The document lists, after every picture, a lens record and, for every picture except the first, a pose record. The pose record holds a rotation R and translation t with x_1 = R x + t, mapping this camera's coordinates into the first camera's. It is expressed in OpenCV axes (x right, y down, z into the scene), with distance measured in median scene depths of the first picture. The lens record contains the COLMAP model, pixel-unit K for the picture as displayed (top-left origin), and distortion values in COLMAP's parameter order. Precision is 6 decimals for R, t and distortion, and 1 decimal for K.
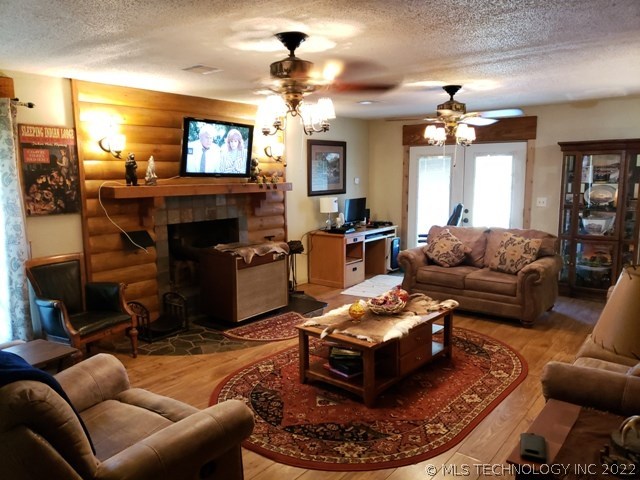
lens RADIAL K [[500.9, 0, 321.5], [0, 500.9, 239.4], [0, 0, 1]] dist [0.030968, -0.005521]
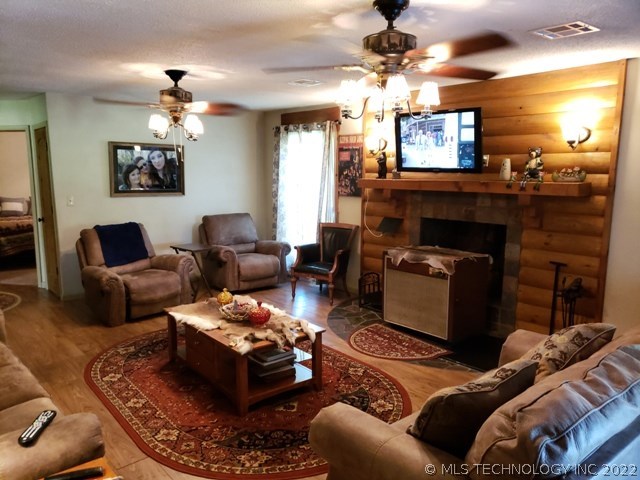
lens RADIAL K [[504.4, 0, 316.3], [0, 504.4, 244.3], [0, 0, 1]] dist [0.031019, -0.007504]
pose [[-0.213945, 0.155135, -0.964448, 0.905832], [-0.126474, 0.974600, 0.184824, -0.168083], [0.968624, 0.161520, -0.188890, 1.188377]]
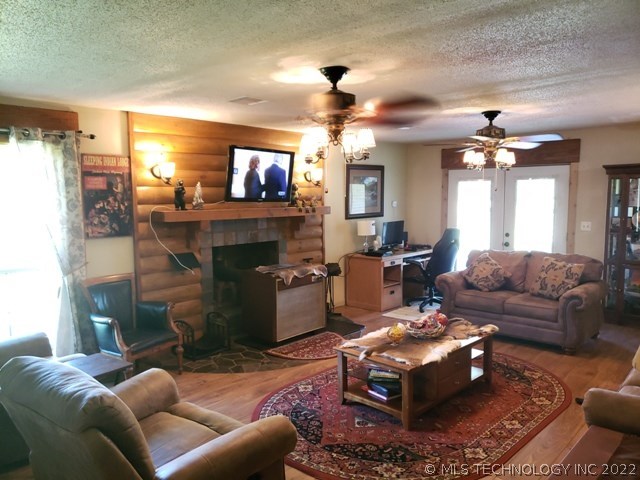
lens RADIAL K [[504.4, 0, 316.3], [0, 504.4, 244.3], [0, 0, 1]] dist [0.031019, -0.007504]
pose [[0.996666, 0.005961, -0.081374, -0.005425], [-0.008700, 0.999406, -0.033351, -0.001946], [0.081127, 0.033947, 0.996125, -0.032567]]
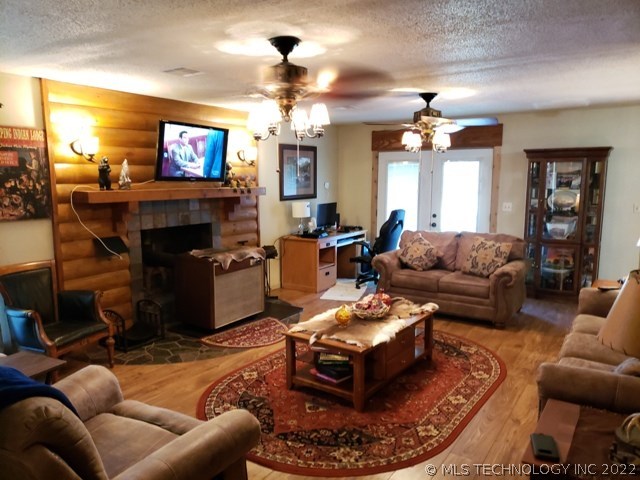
lens RADIAL K [[500.1, 0, 317.5], [0, 500.1, 244.1], [0, 0, 1]] dist [0.030866, 0.002232]
pose [[0.996763, -0.005130, 0.080229, -0.052421], [0.004958, 0.999985, 0.002344, -0.003266], [-0.080239, -0.001939, 0.996774, 0.004083]]
